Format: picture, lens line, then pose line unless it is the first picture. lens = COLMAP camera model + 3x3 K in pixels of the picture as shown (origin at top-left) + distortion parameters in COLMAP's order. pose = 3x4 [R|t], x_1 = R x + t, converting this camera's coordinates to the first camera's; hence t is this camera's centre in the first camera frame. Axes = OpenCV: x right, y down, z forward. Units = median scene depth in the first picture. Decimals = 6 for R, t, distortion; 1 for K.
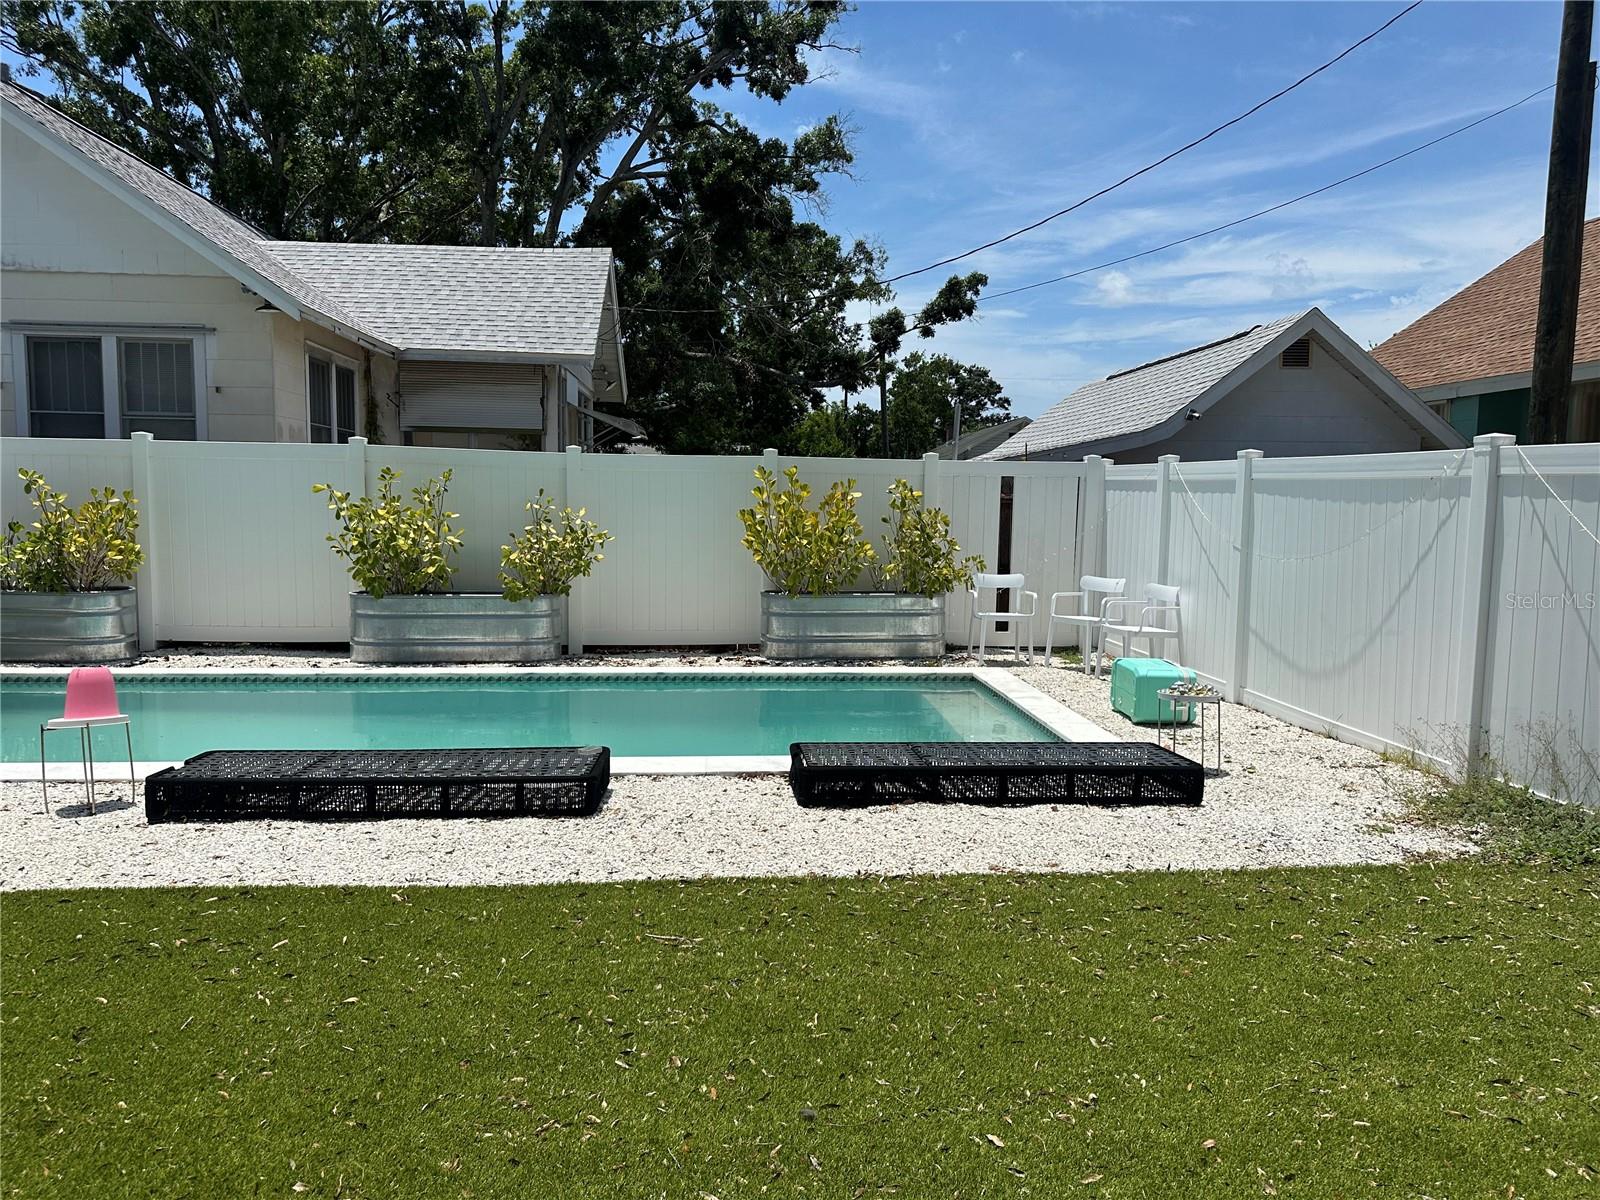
lens RADIAL K [[1130.9, 0, 756.5], [0, 1130.9, 612.8], [0, 0, 1]] dist [0.094808, -0.110002]
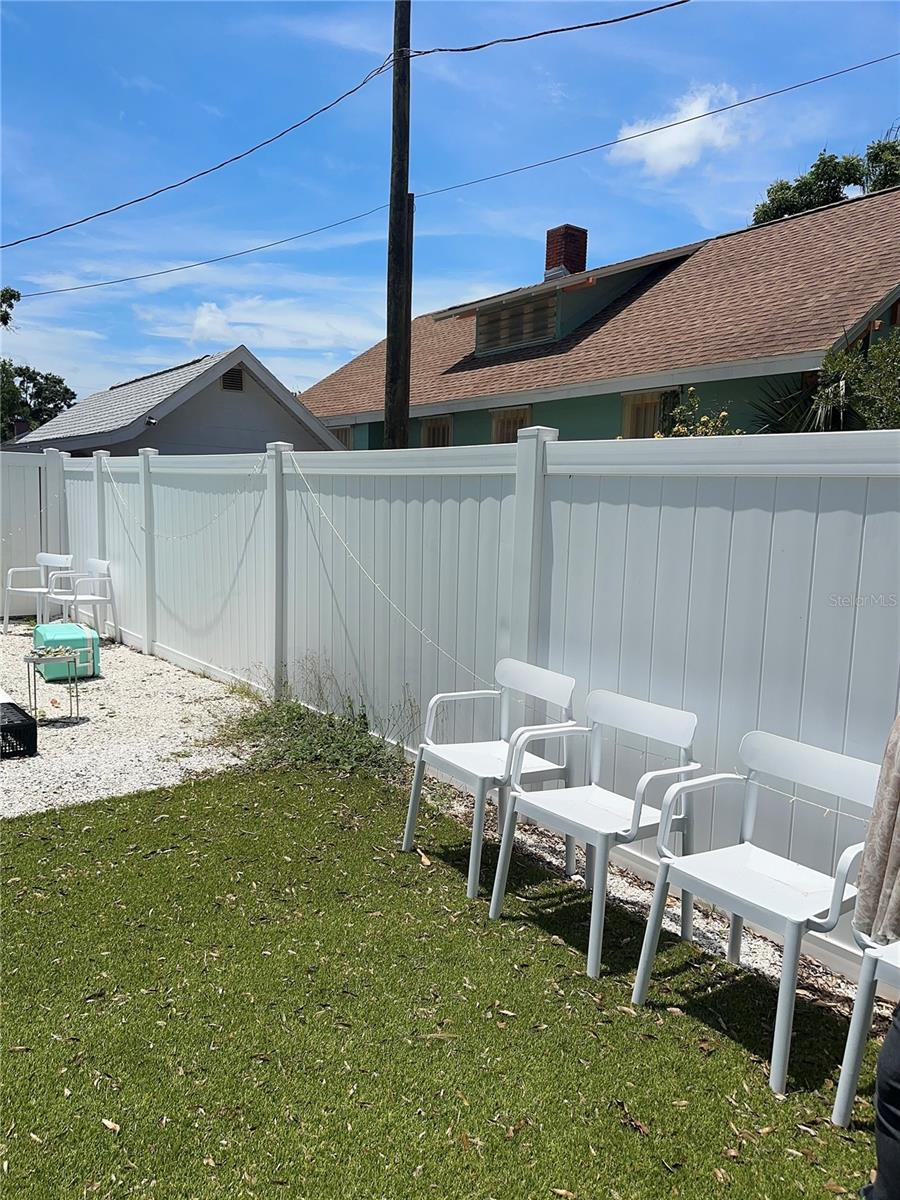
lens RADIAL K [[855.1, 0, 473.4], [0, 855.1, 602.4], [0, 0, 1]] dist [0.093188, -0.149630]
pose [[0.830984, -0.051782, 0.553881, 0.237938], [0.036078, 0.998579, 0.039229, -0.001270], [-0.555126, -0.012616, 0.831671, 0.041482]]
